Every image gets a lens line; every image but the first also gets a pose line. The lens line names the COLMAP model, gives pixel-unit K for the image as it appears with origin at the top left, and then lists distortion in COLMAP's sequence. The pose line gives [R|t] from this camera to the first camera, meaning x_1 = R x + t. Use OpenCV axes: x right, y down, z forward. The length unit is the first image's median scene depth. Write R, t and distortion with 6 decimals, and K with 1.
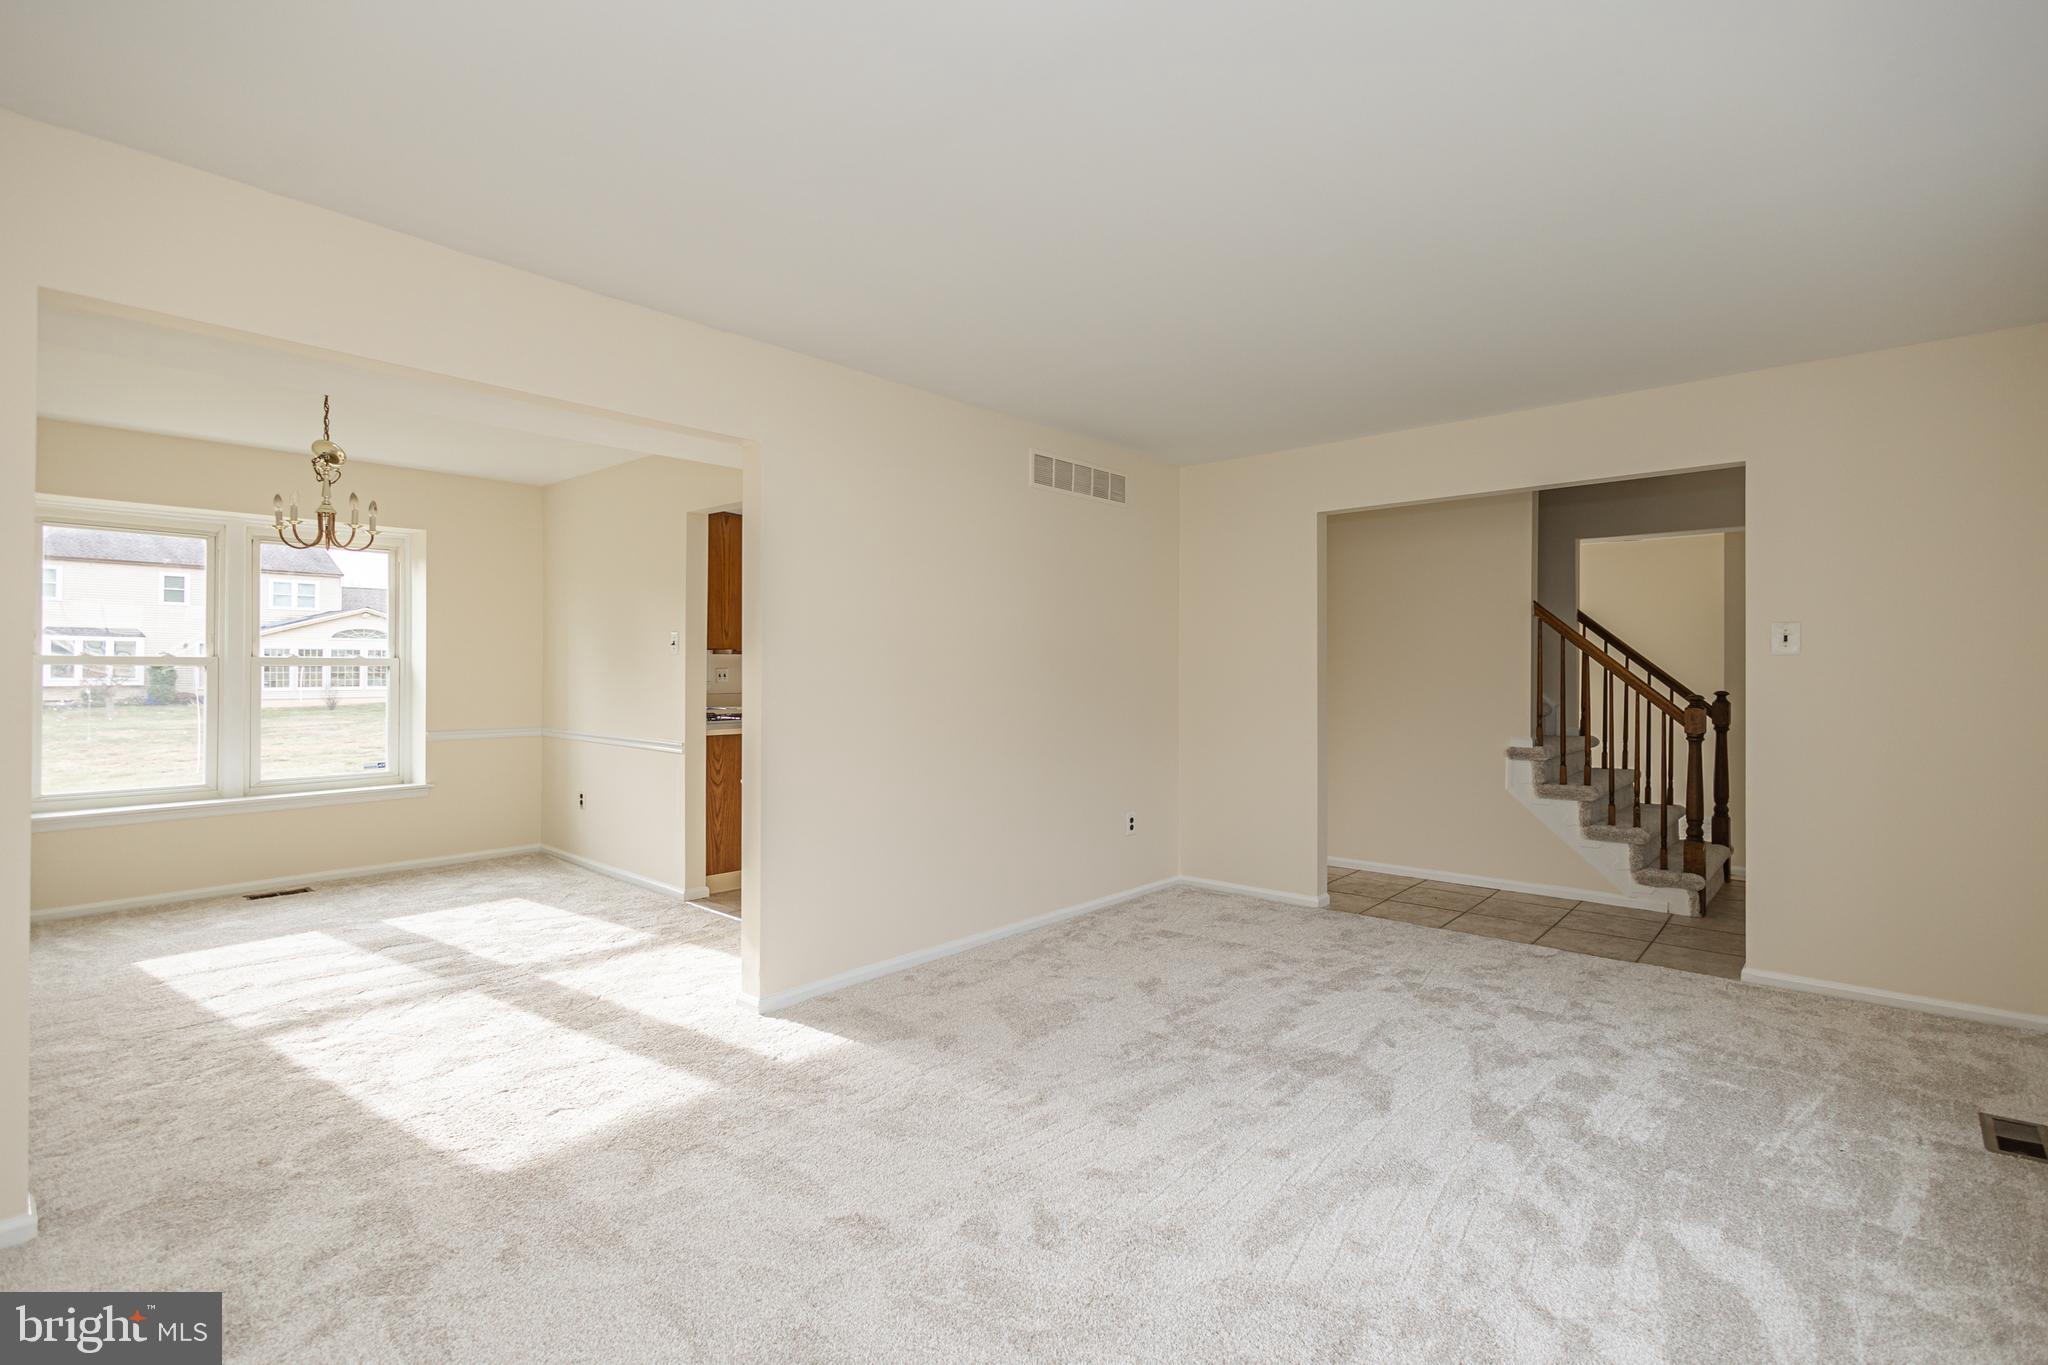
lens RADIAL K [[957.8, 0, 1023.2], [0, 957.8, 669.0], [0, 0, 1]] dist [-0.001757, 0.001075]
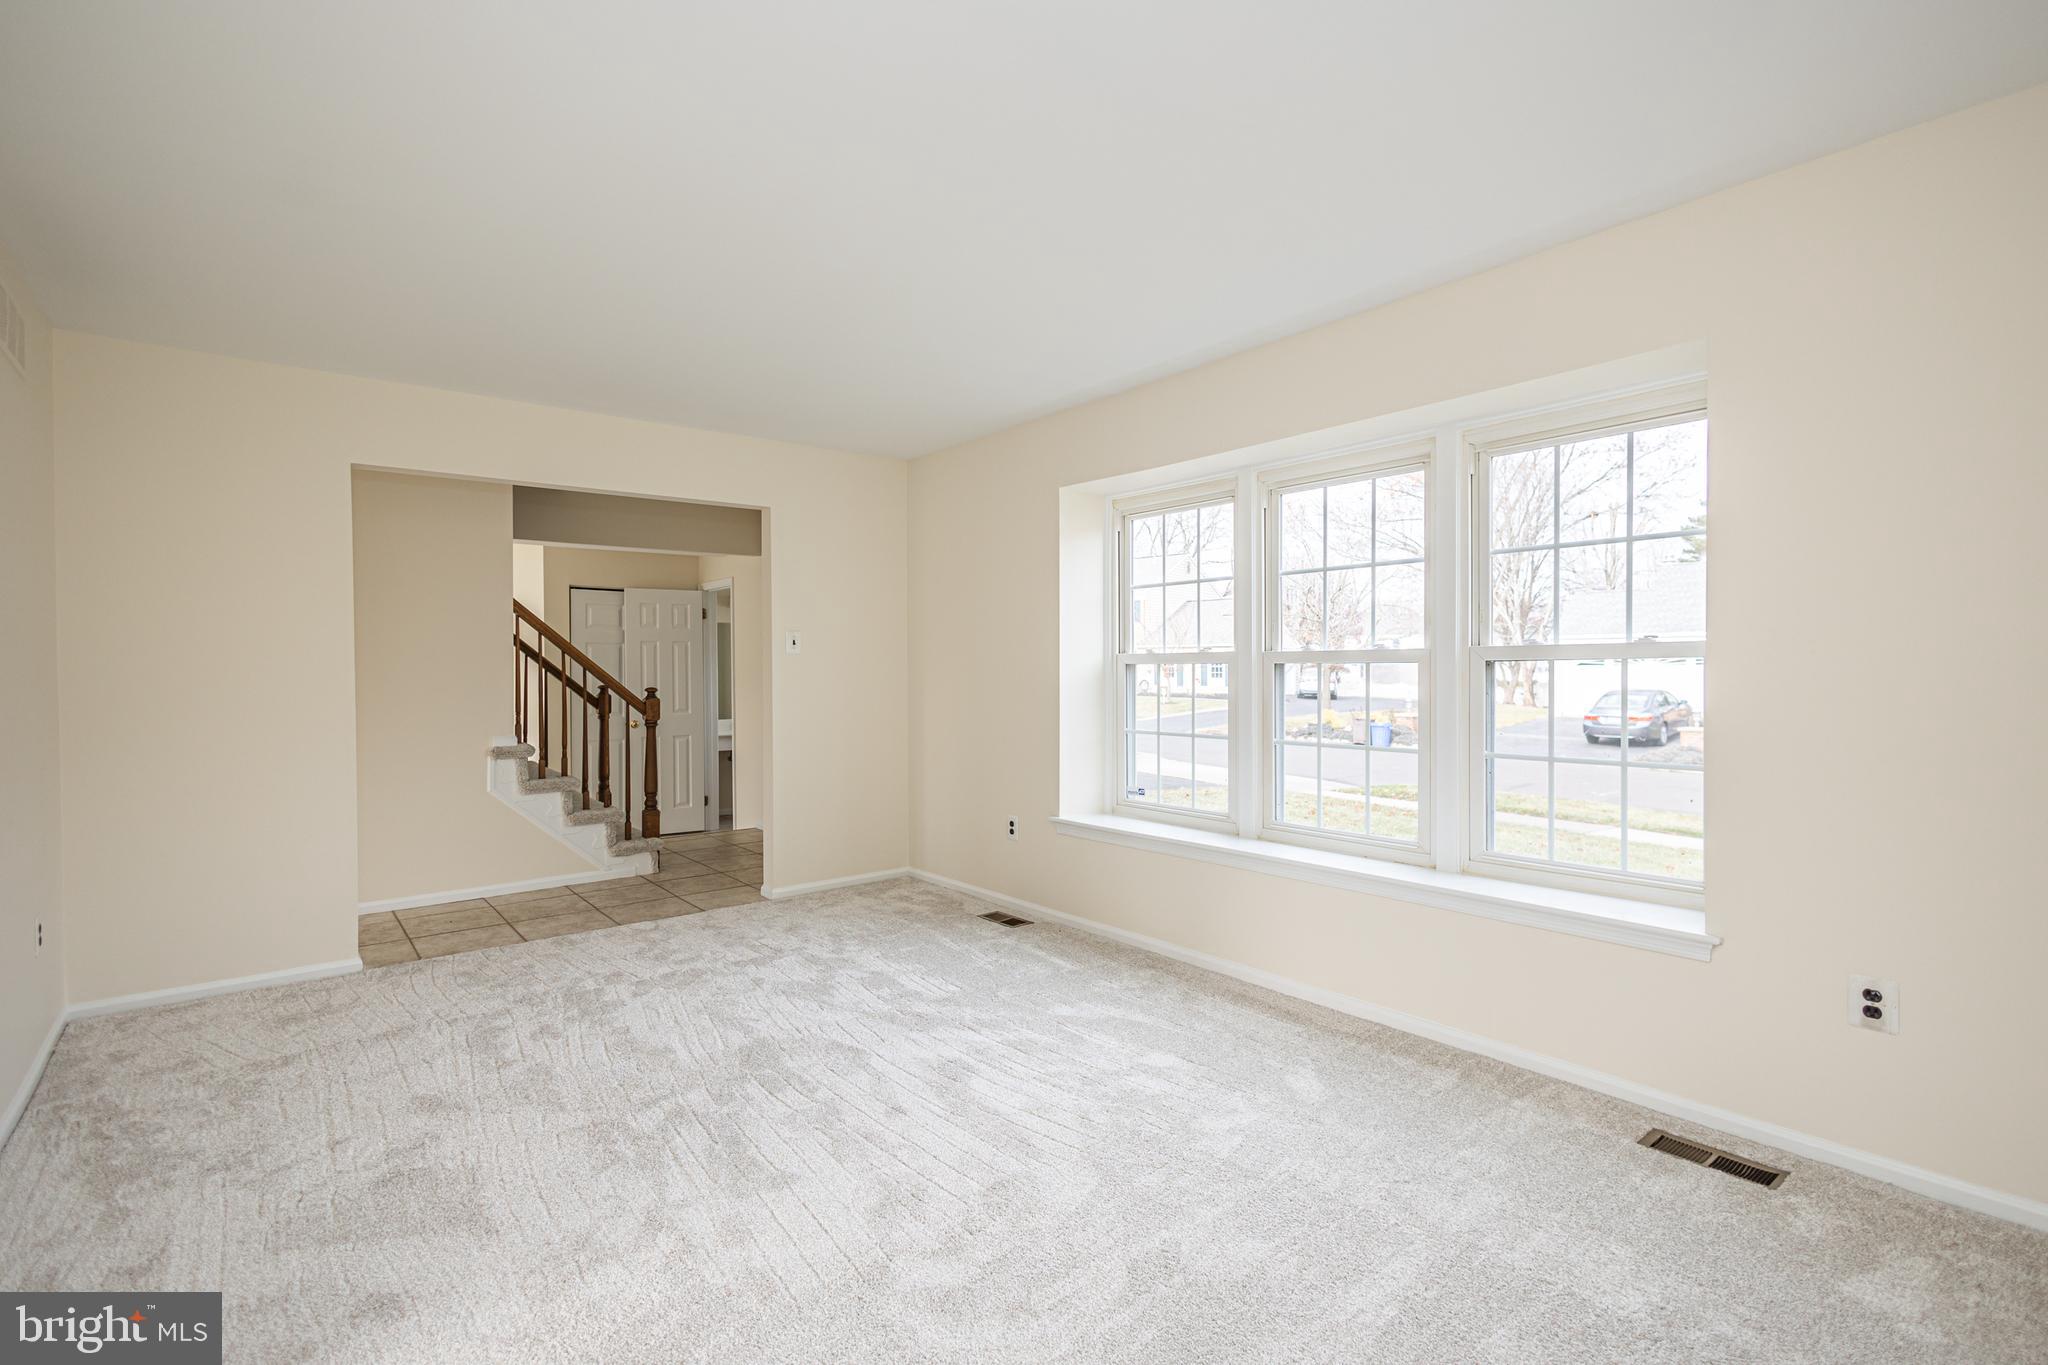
lens RADIAL K [[940.5, 0, 1034.3], [0, 940.5, 684.1], [0, 0, 1]] dist [0.002878, -0.001296]
pose [[0.155964, -0.017614, 0.987606, -0.596078], [0.005403, 0.999841, 0.016979, 0.008583], [-0.987748, 0.002688, 0.156034, 0.548676]]
